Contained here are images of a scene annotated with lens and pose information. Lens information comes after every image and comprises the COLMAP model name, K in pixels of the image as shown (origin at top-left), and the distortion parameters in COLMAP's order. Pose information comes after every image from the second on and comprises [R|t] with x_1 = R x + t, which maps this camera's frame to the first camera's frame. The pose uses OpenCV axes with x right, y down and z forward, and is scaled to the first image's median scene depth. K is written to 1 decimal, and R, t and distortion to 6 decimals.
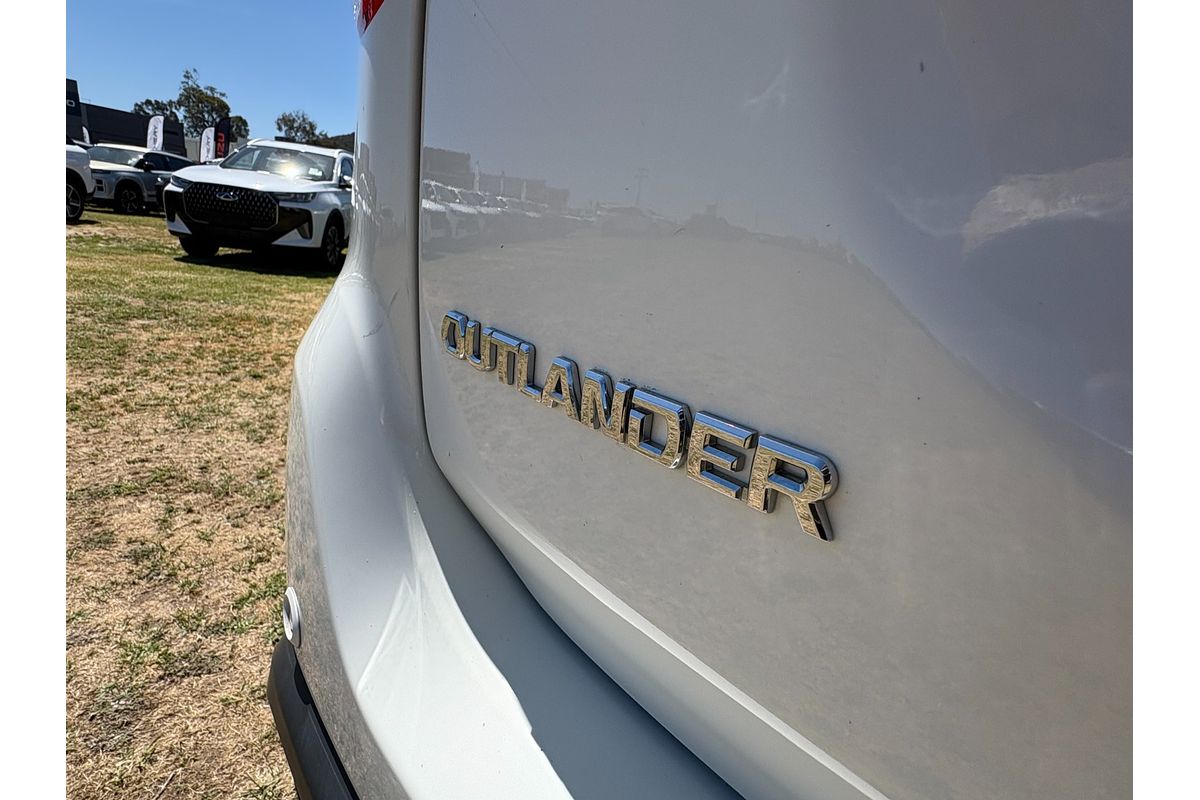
lens RADIAL K [[609.8, 0, 598.2], [0, 609.8, 407.2], [0, 0, 1]] dist [-0.004344, 0.000513]
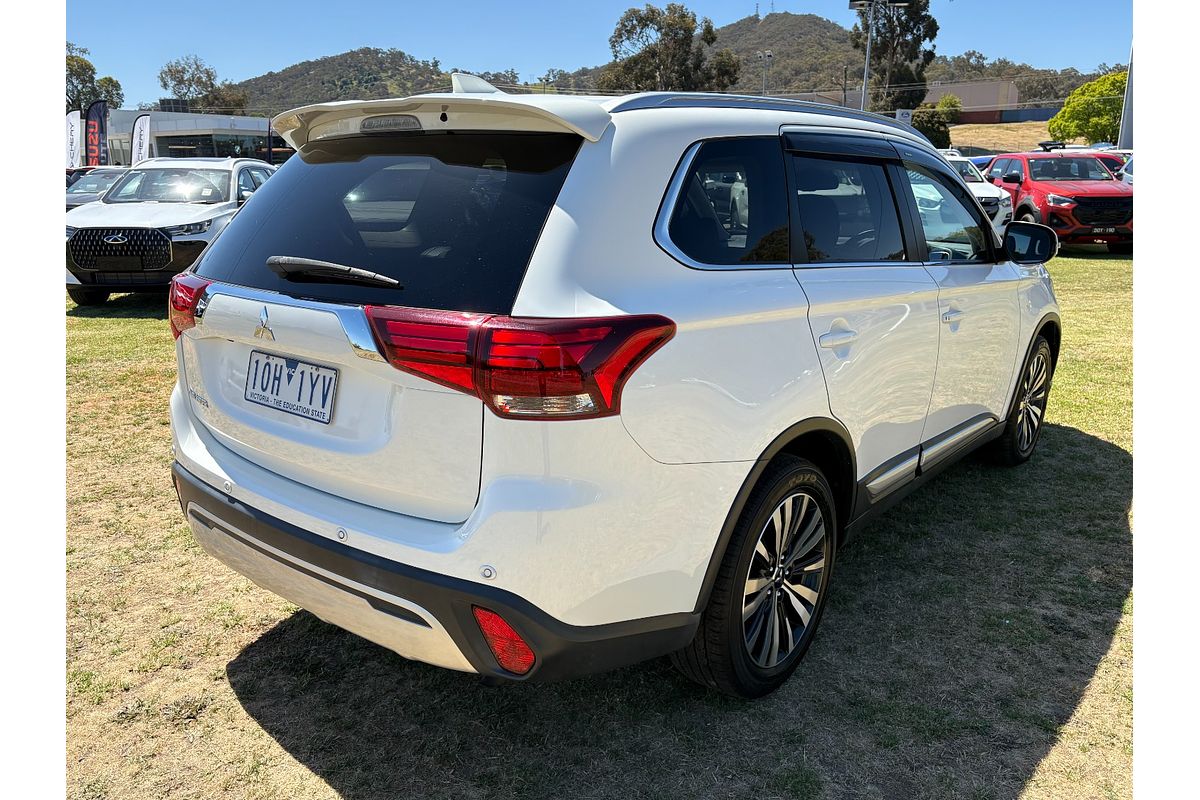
lens RADIAL K [[908.4, 0, 600.9], [0, 908.4, 401.3], [0, 0, 1]] dist [0.028119, -0.017394]
pose [[0.991255, -0.114443, -0.065697, 0.353065], [0.111894, 0.992863, -0.041264, 0.065158], [0.069951, 0.033552, 0.996986, -0.627765]]
